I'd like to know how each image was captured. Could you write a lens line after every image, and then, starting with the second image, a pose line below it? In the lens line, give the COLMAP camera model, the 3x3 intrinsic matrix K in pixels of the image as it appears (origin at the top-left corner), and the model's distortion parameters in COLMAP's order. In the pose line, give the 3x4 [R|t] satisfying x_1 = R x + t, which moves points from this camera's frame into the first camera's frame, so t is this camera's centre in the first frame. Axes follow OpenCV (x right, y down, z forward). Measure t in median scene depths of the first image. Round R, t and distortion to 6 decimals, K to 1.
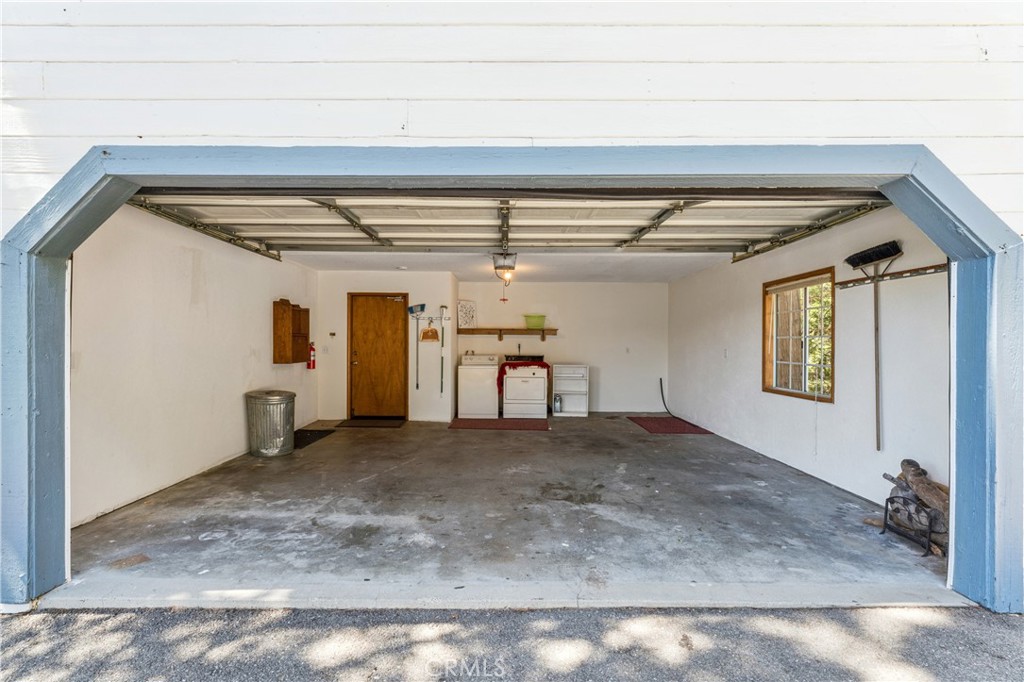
lens RADIAL K [[466.7, 0, 512.2], [0, 466.7, 342.1], [0, 0, 1]] dist [0.000653, 0.000182]
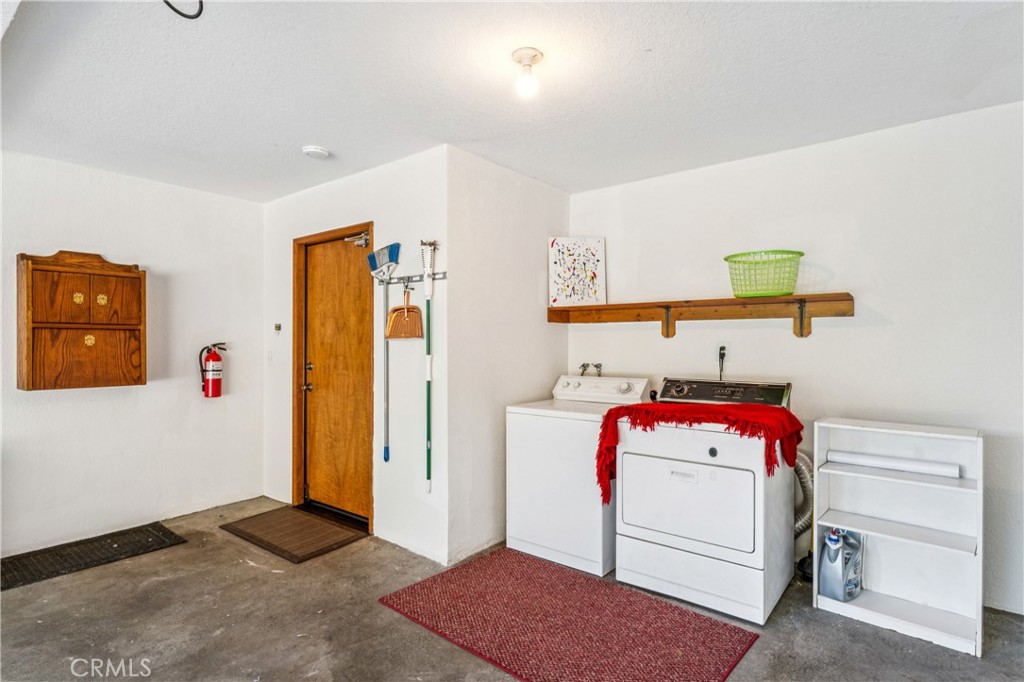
lens RADIAL K [[547.2, 0, 511.8], [0, 547.2, 344.7], [0, 0, 1]] dist [-0.012790, 0.000193]
pose [[0.770099, -0.005302, -0.637902, 0.163767], [0.002416, 0.999983, -0.005394, 0.005013], [0.637920, 0.002613, 0.770099, 0.669950]]
